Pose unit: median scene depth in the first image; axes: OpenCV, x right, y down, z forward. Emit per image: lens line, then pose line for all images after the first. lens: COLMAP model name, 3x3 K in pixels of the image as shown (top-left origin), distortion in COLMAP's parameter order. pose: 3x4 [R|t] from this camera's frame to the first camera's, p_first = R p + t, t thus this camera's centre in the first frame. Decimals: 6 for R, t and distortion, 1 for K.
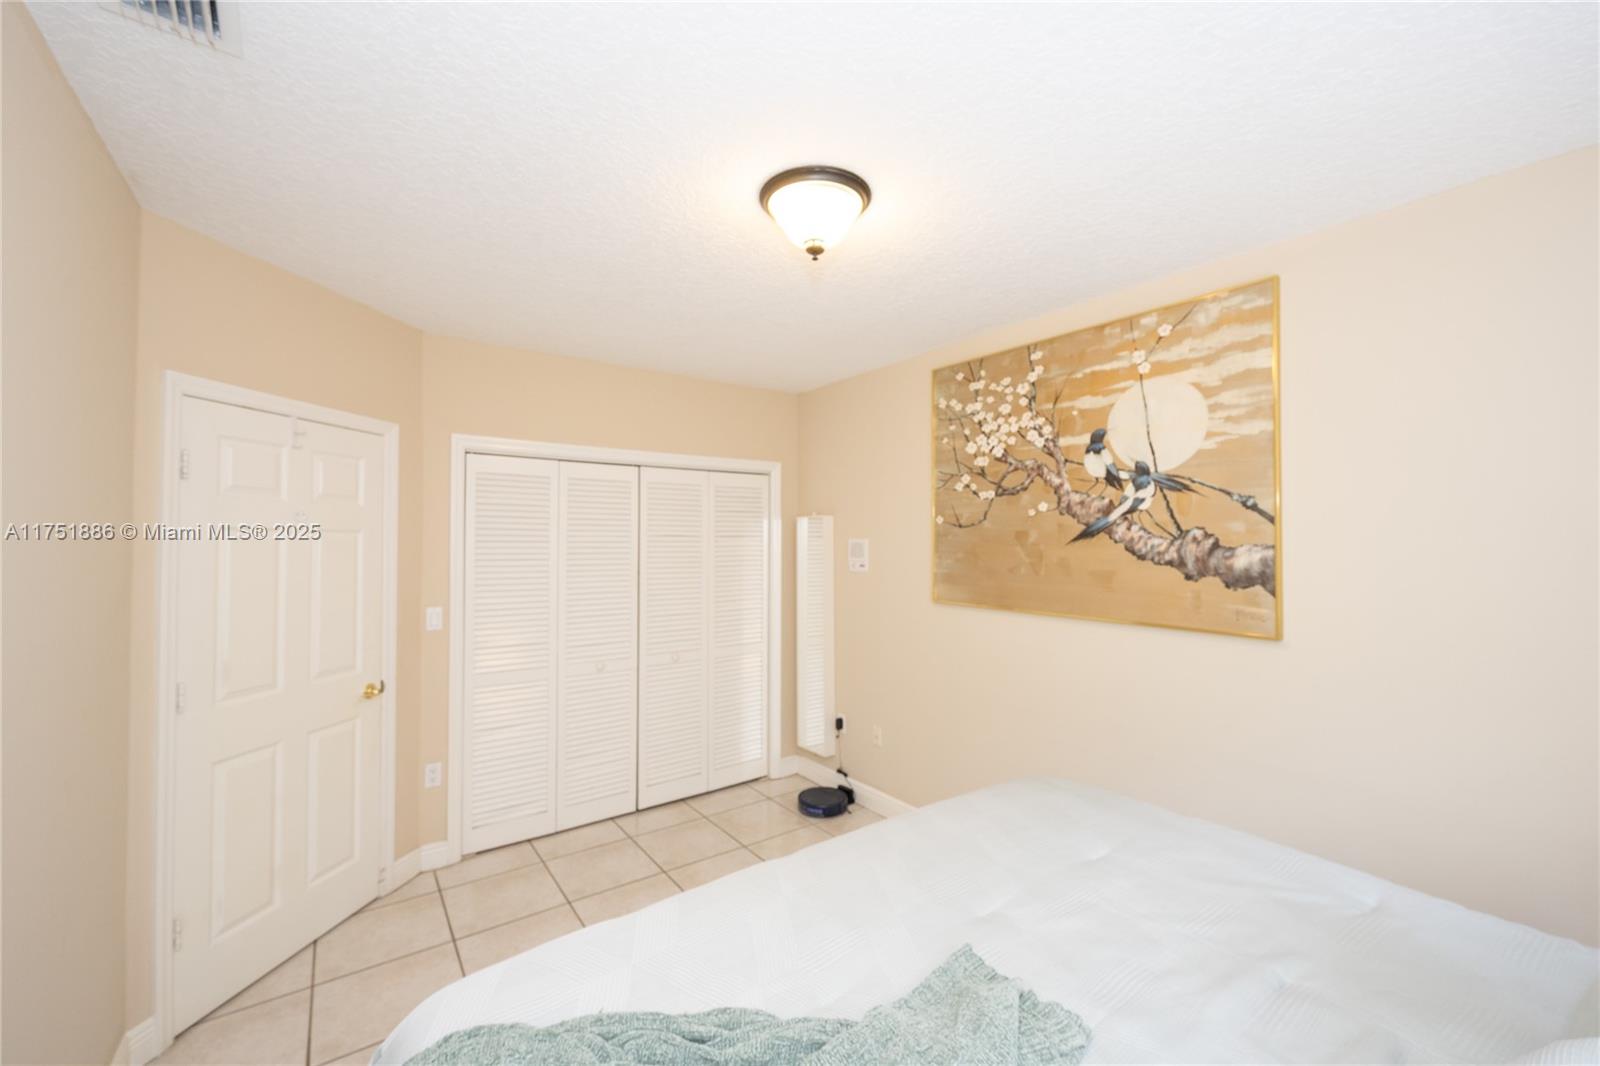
lens RADIAL K [[634.1, 0, 805.2], [0, 634.1, 533.1], [0, 0, 1]] dist [-0.001729, -0.001062]
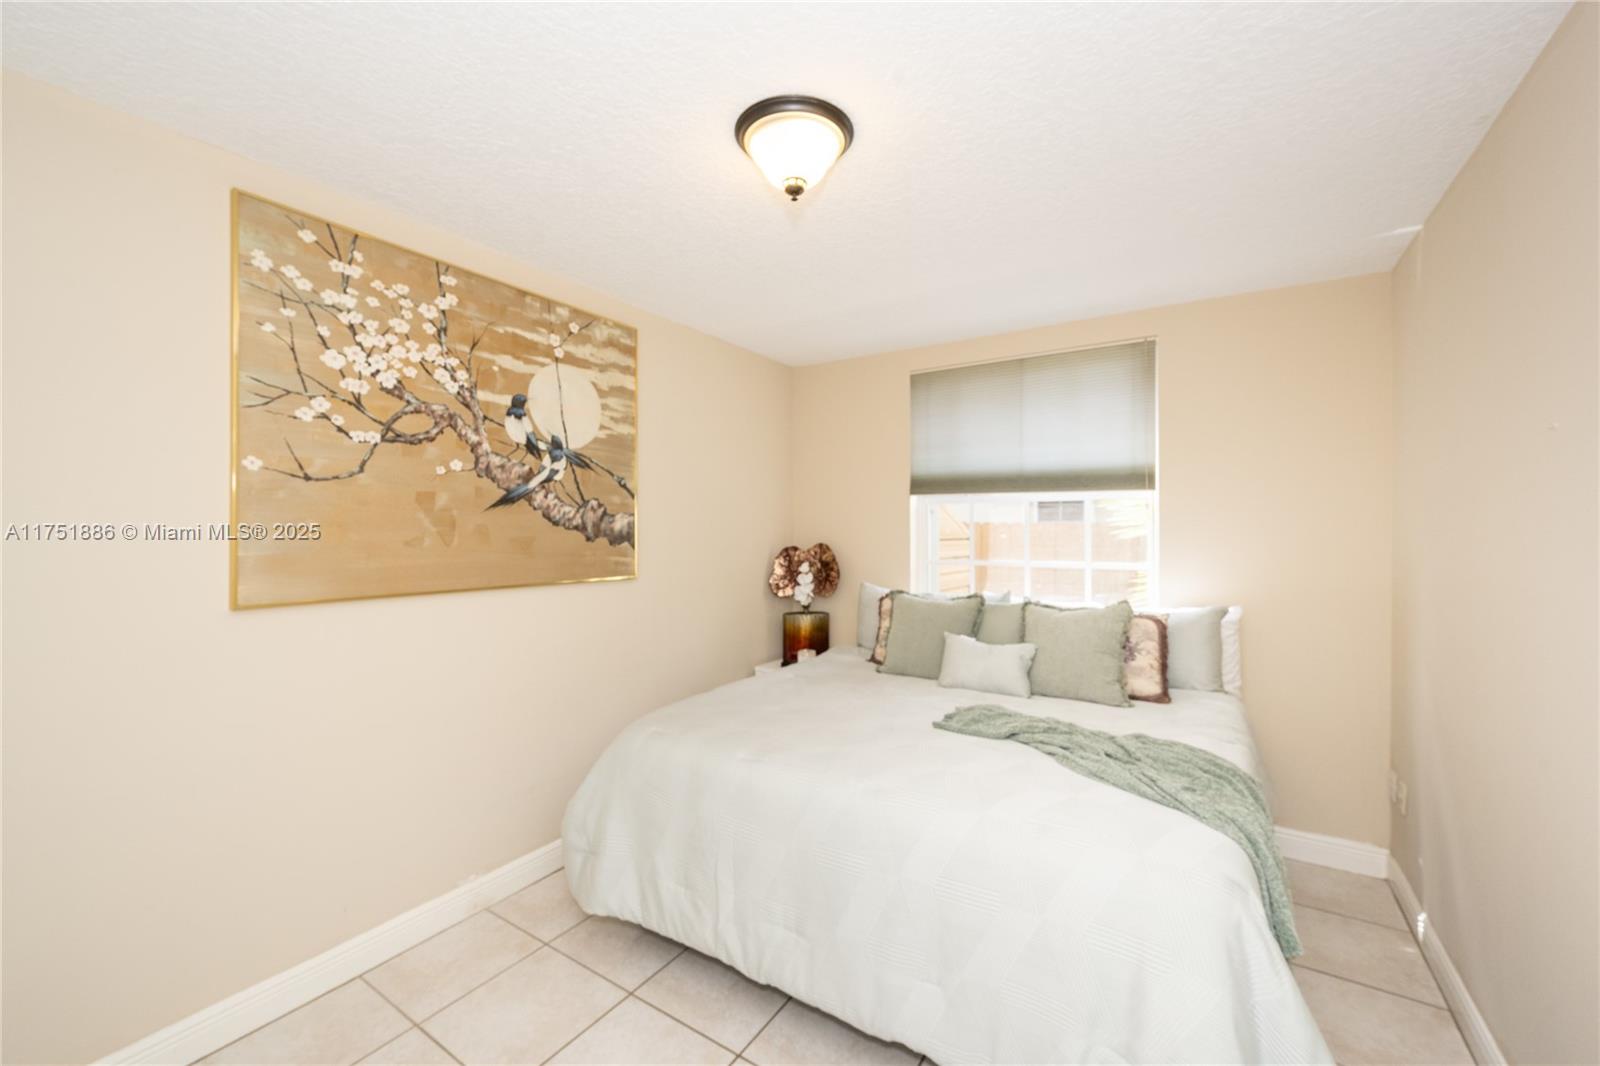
lens RADIAL K [[634.1, 0, 802.8], [0, 634.1, 528.6], [0, 0, 1]] dist [-0.001729, -0.001062]
pose [[-0.350273, -0.005163, 0.936634, -0.589376], [-0.012780, 0.999918, 0.000733, 0.037179], [-0.936561, -0.011714, -0.350310, 0.886001]]
